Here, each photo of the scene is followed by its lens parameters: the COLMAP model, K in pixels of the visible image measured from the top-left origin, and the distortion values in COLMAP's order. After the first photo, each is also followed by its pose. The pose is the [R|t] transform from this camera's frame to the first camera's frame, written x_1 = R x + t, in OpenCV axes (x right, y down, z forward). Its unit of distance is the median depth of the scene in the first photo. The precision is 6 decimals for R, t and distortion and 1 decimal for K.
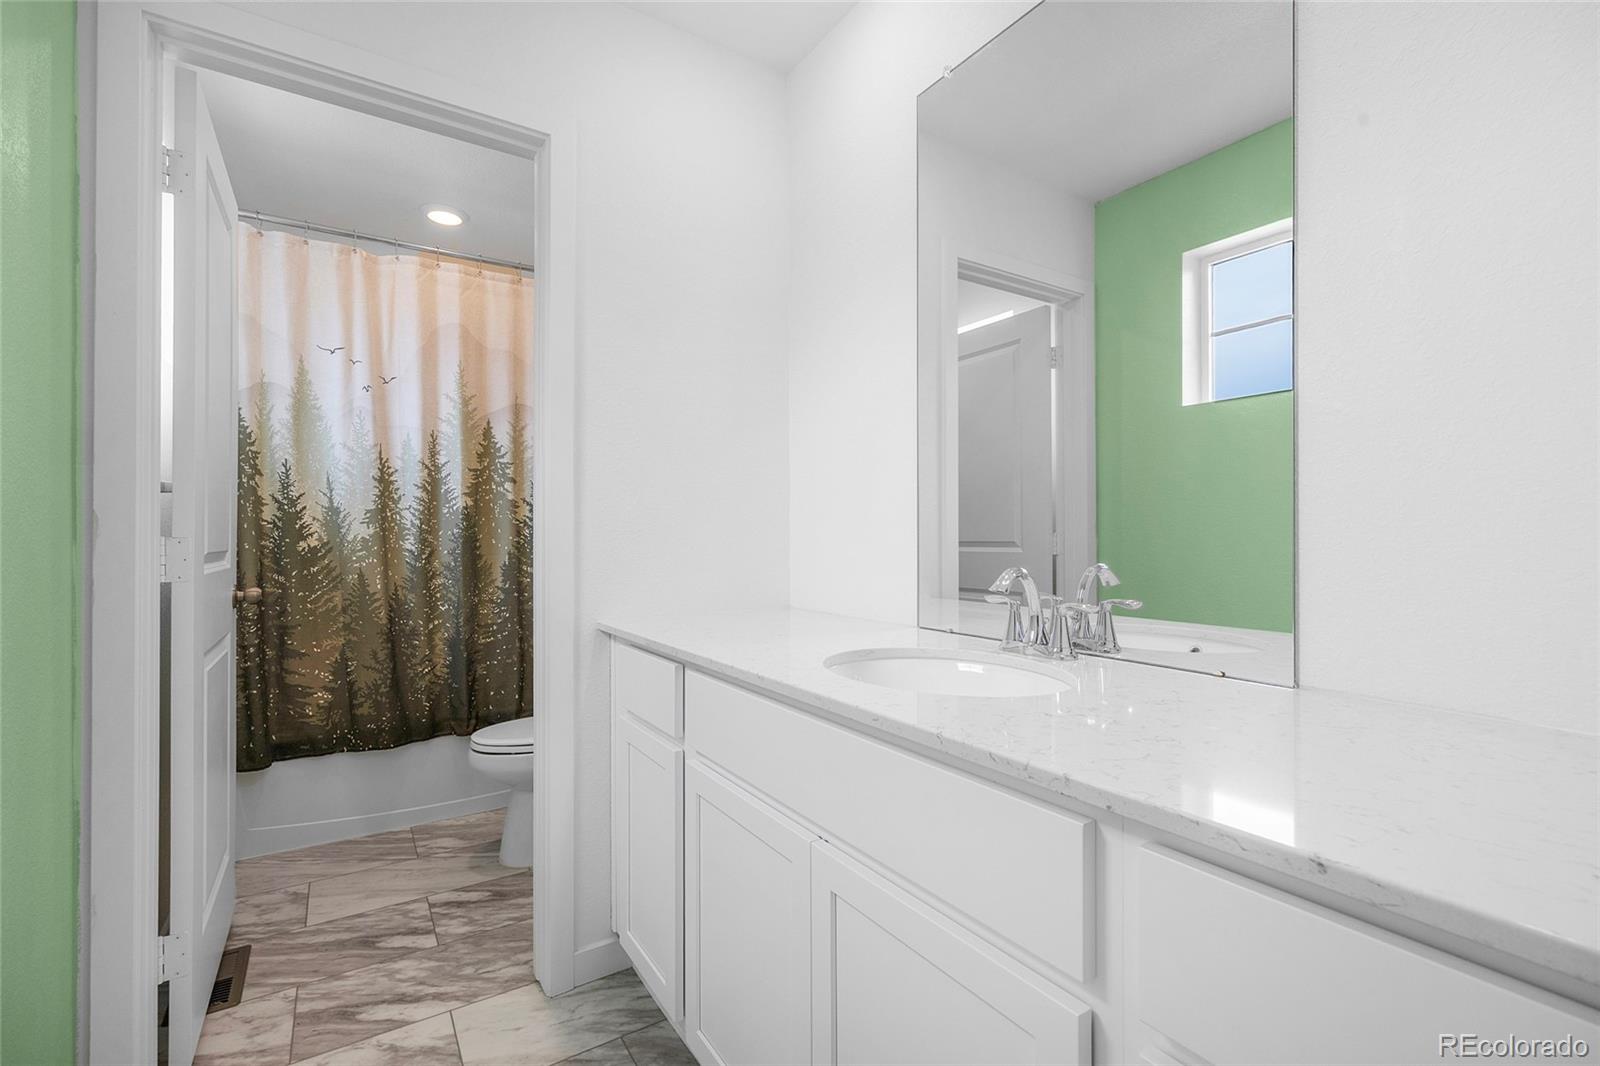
lens RADIAL K [[702.4, 0, 808.2], [0, 702.4, 534.8], [0, 0, 1]] dist [-0.023107, 0.000164]
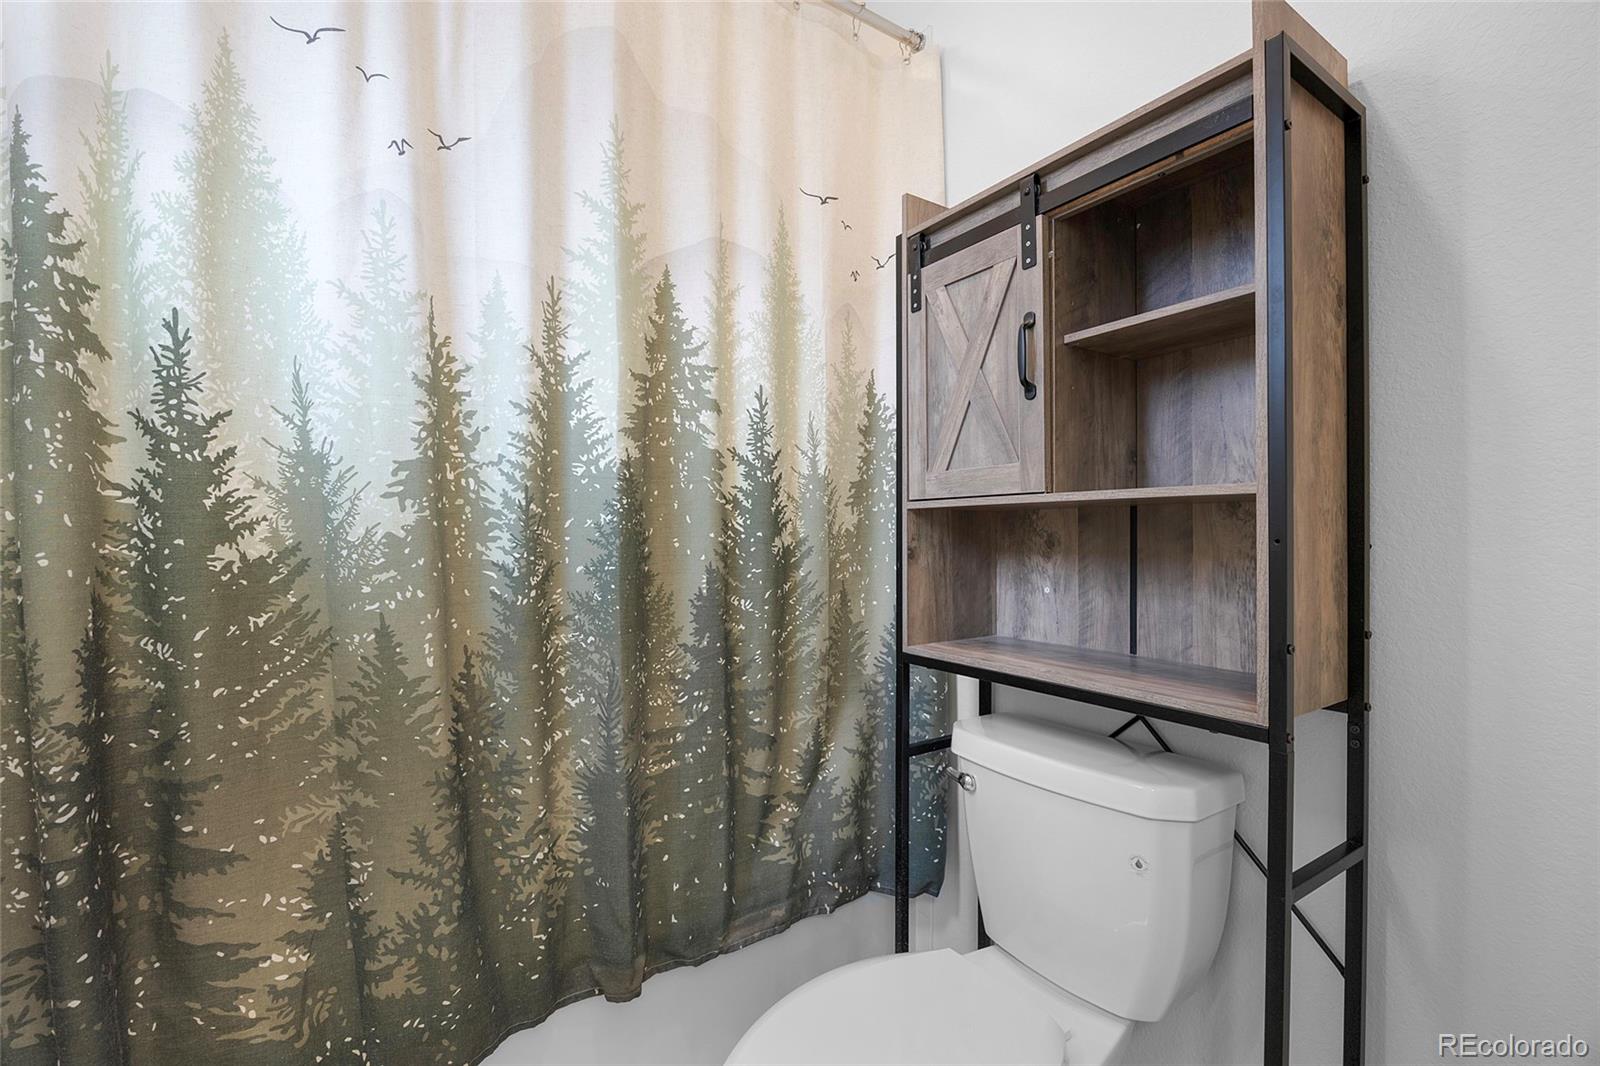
lens RADIAL K [[702.4, 0, 794.7], [0, 702.4, 533.6], [0, 0, 1]] dist [-0.023107, 0.000164]
pose [[0.999992, 0.000401, 0.004092, -0.418240], [-0.000411, 0.999997, 0.002412, 0.002608], [-0.004091, -0.002413, 0.999989, 0.616218]]
